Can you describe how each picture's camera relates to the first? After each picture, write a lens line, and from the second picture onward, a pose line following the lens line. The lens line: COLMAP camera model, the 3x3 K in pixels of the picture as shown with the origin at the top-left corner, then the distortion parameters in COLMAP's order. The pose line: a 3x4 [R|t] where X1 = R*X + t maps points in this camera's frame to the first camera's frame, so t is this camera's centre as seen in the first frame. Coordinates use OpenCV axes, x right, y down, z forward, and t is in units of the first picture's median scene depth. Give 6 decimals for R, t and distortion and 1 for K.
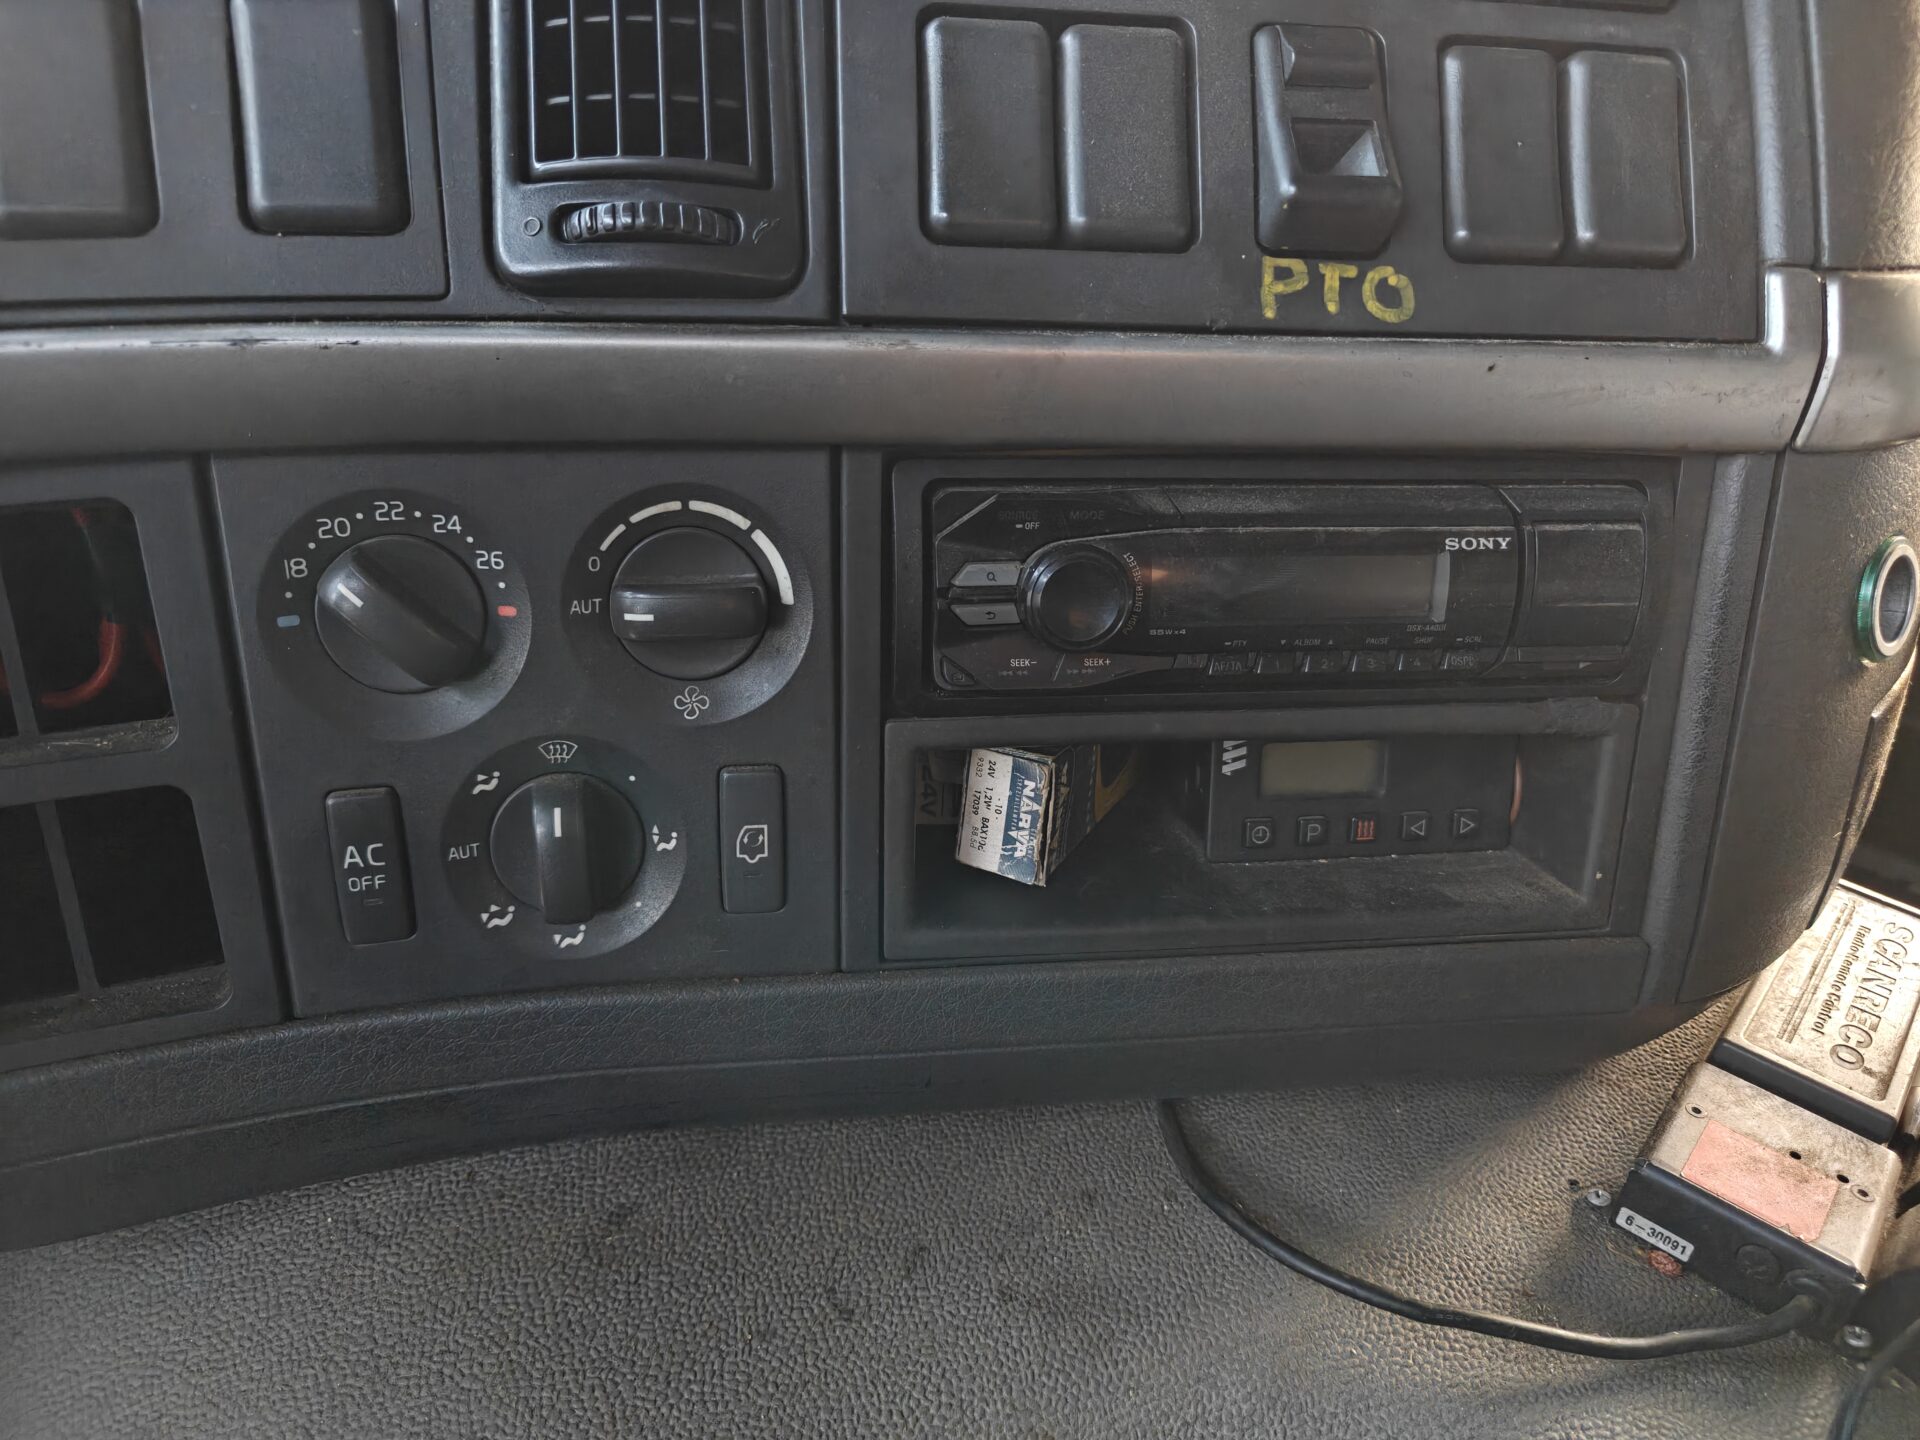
lens RADIAL K [[1287.4, 0, 959.8], [0, 1287.4, 676.9], [0, 0, 1]] dist [0.003323, -0.031507]
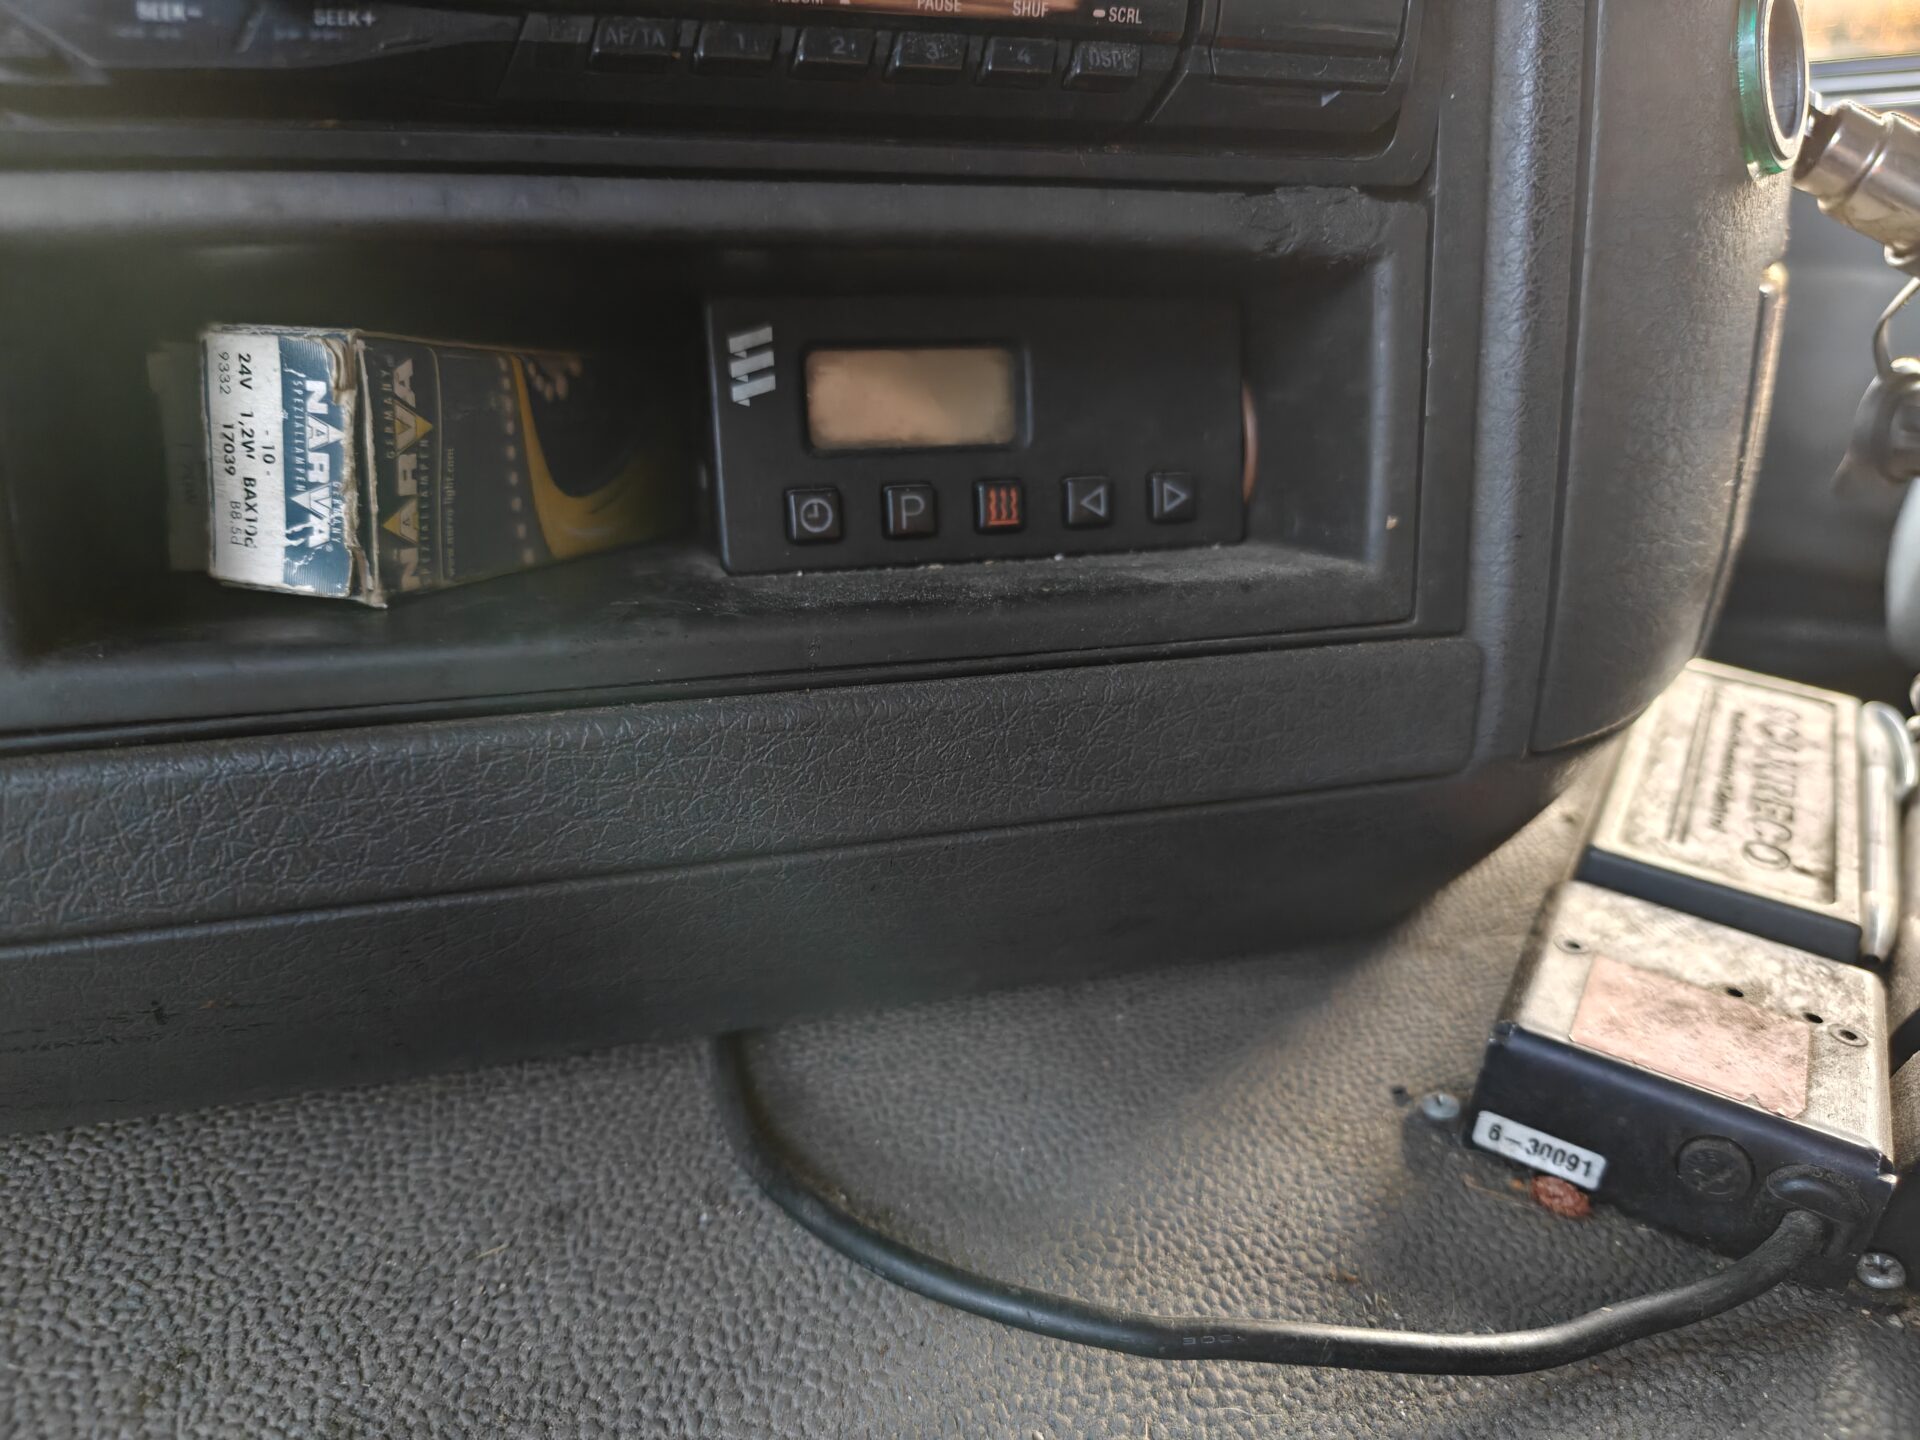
lens RADIAL K [[1262.5, 0, 960.0], [0, 1262.5, 720.0], [0, 0, 1]] dist [0.004416, -0.037557]
pose [[0.984356, -0.075758, 0.159072, 0.210468], [0.082941, 0.995791, -0.039003, 0.248474], [-0.155447, 0.051587, 0.986496, 0.476541]]
